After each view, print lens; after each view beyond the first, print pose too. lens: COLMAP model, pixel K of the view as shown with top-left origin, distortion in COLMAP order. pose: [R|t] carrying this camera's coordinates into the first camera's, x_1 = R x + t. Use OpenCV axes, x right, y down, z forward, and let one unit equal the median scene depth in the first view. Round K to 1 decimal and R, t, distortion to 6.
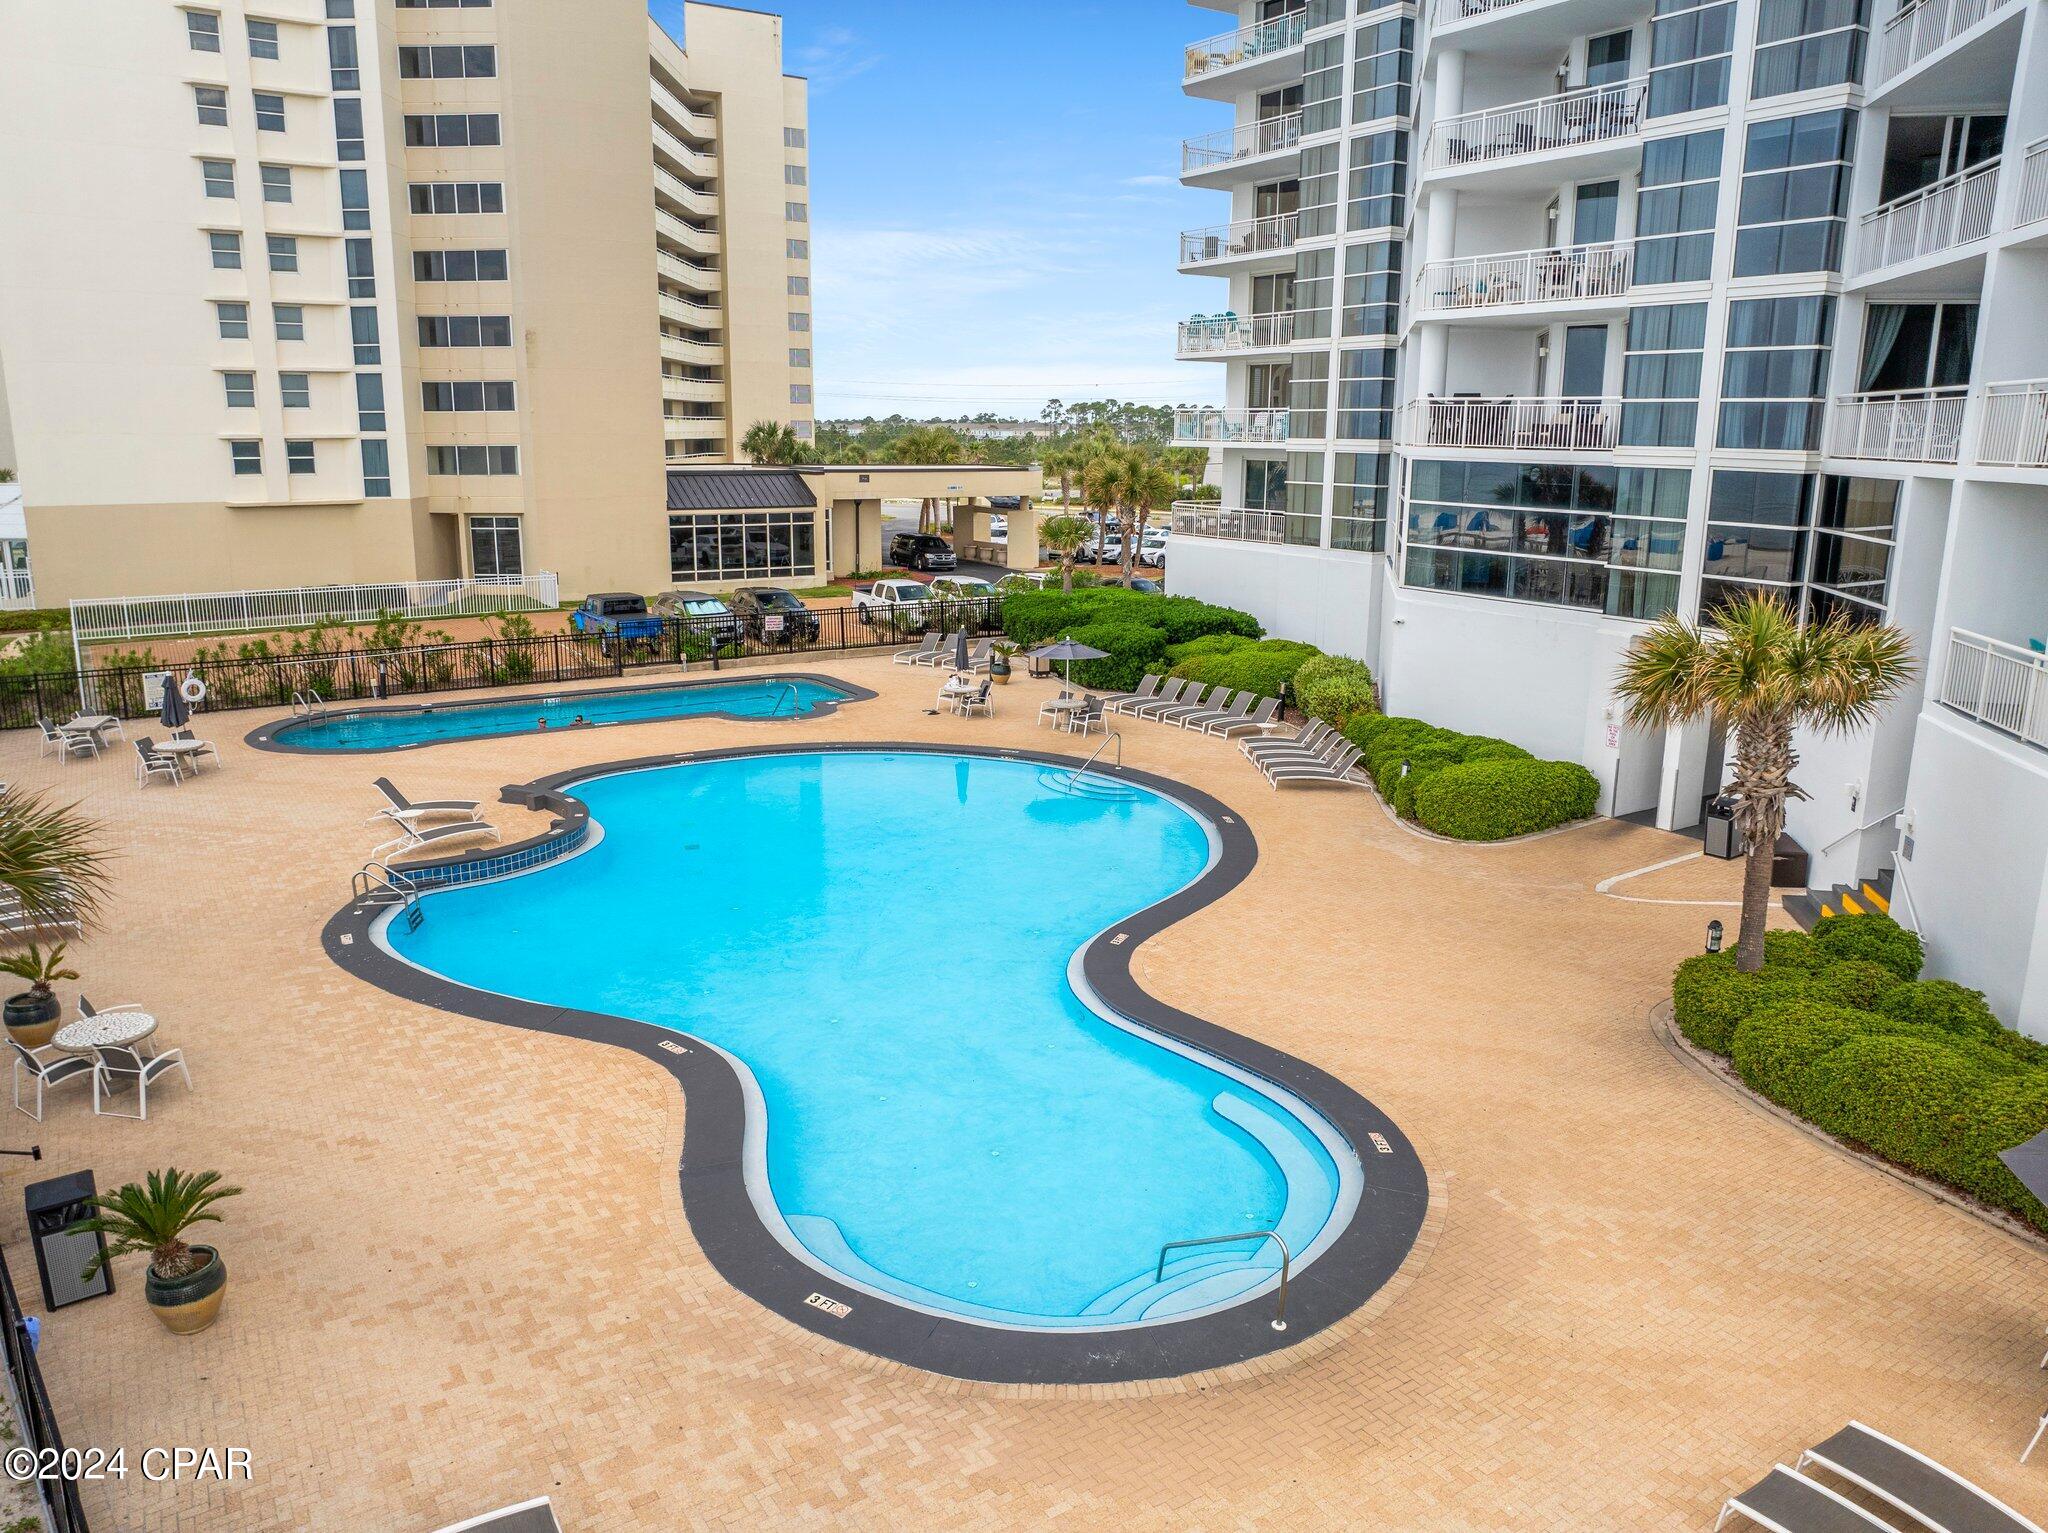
lens RADIAL K [[1418.8, 0, 1022.1], [0, 1418.8, 755.7], [0, 0, 1]] dist [-0.041643, 0.004142]
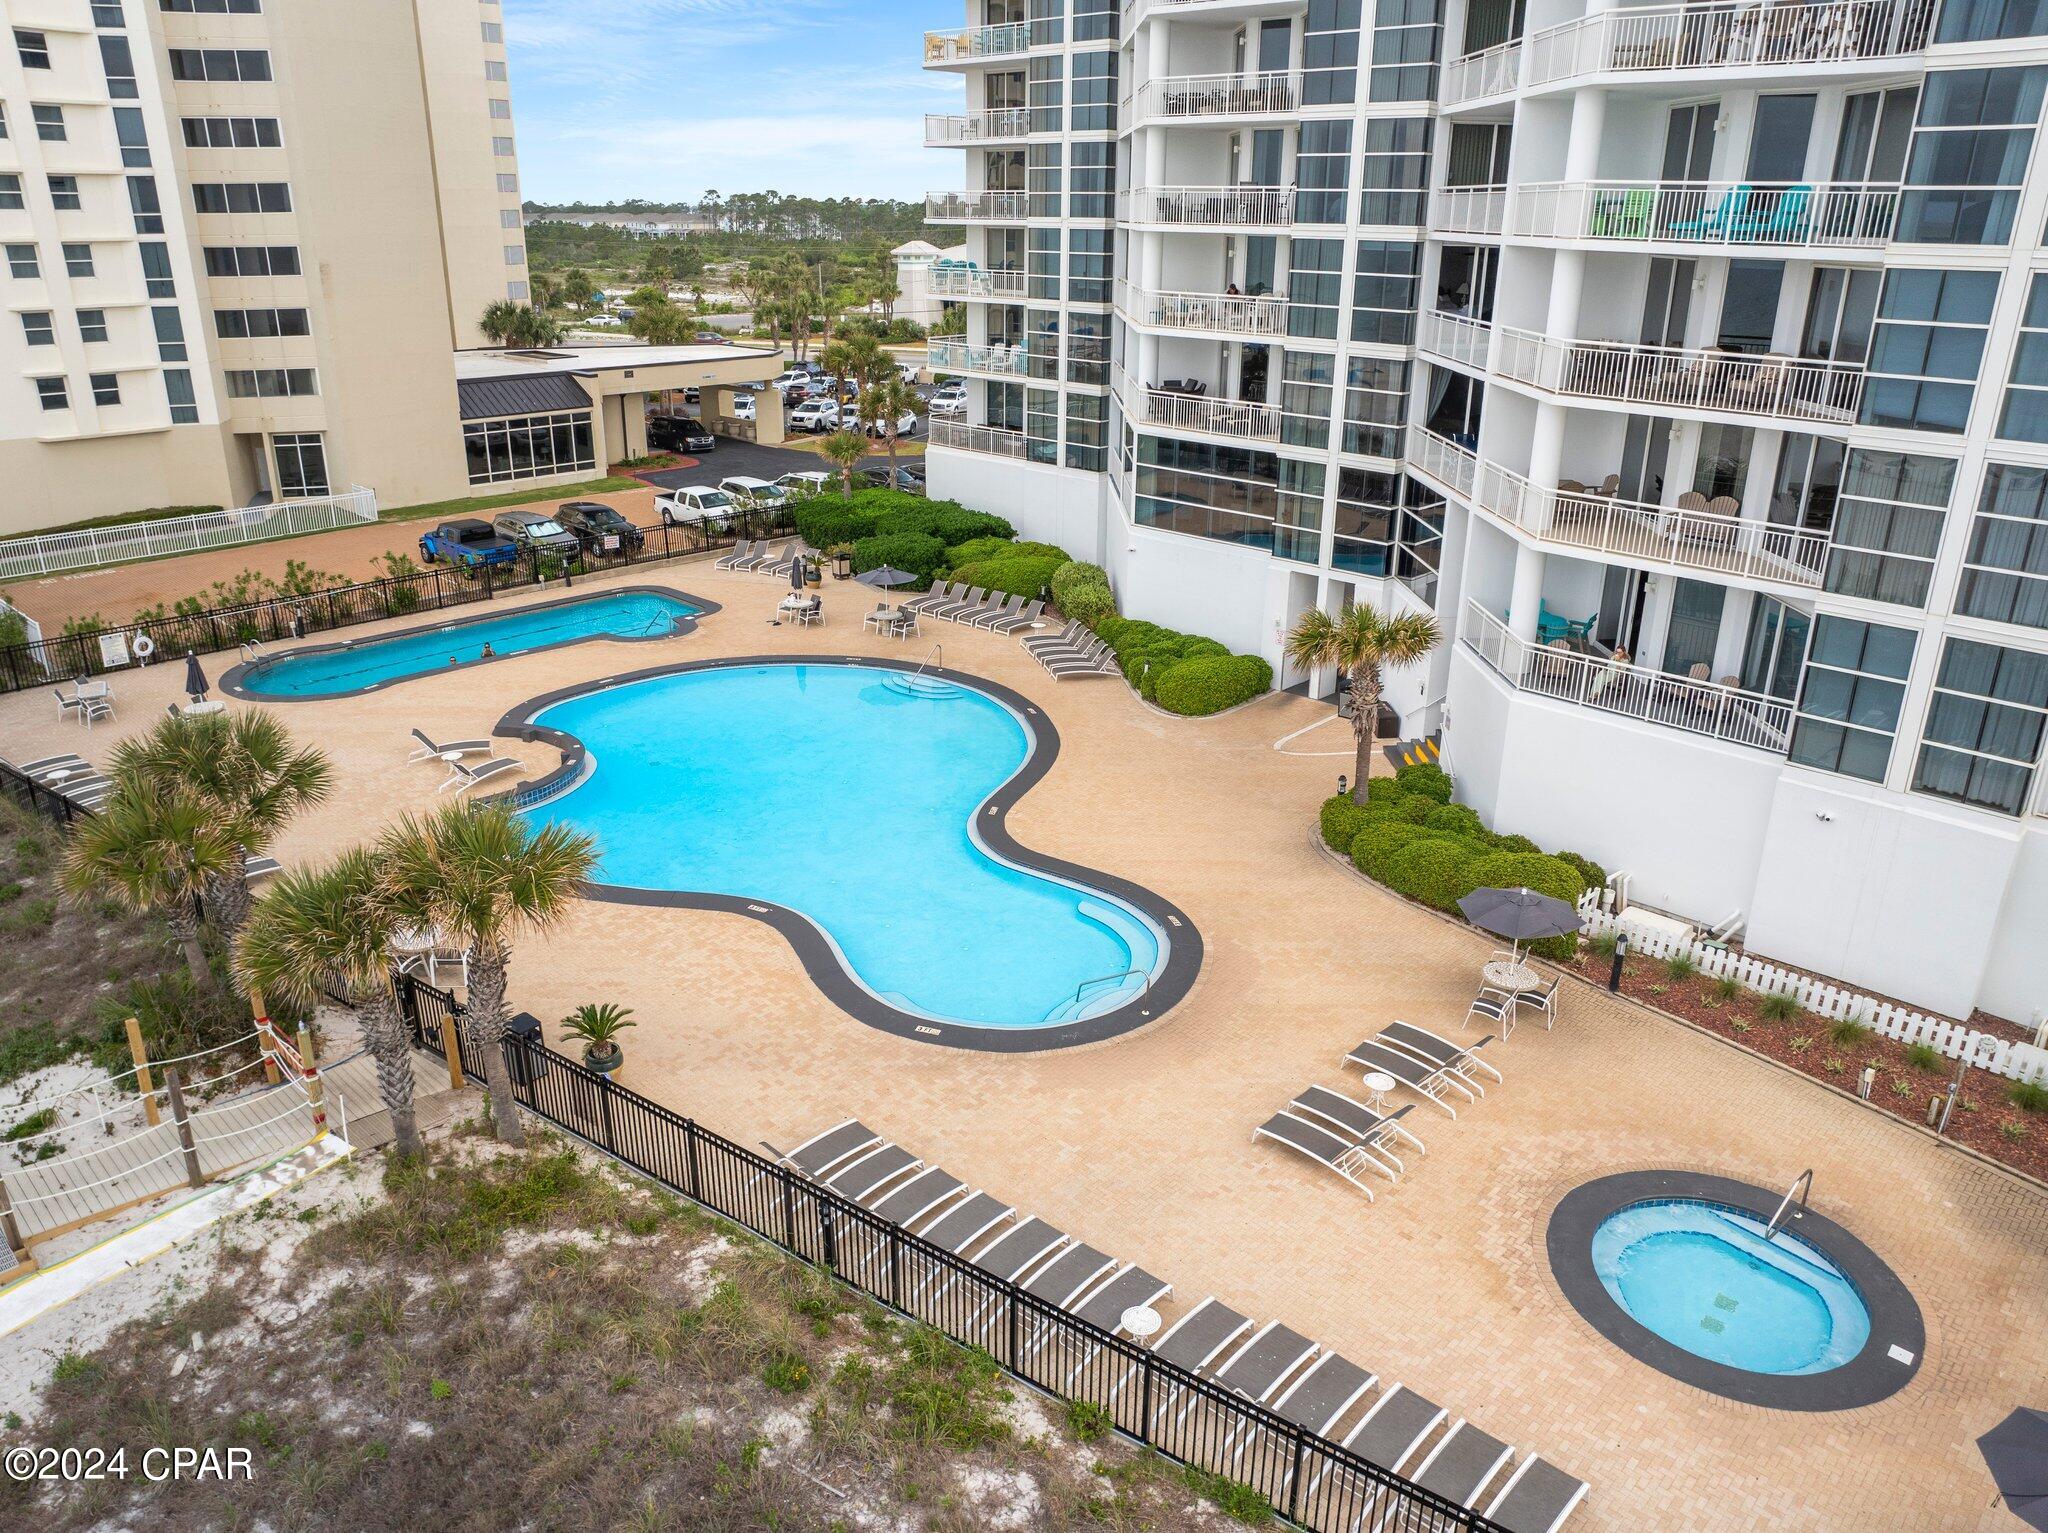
lens RADIAL K [[1418.8, 0, 1003.4], [0, 1418.8, 748.9], [0, 0, 1]] dist [-0.041643, 0.004142]
pose [[0.975893, -0.081342, 0.202525, -0.164306], [0.052083, 0.987938, 0.145827, -0.118075], [-0.211944, -0.131763, 0.968359, -0.369944]]
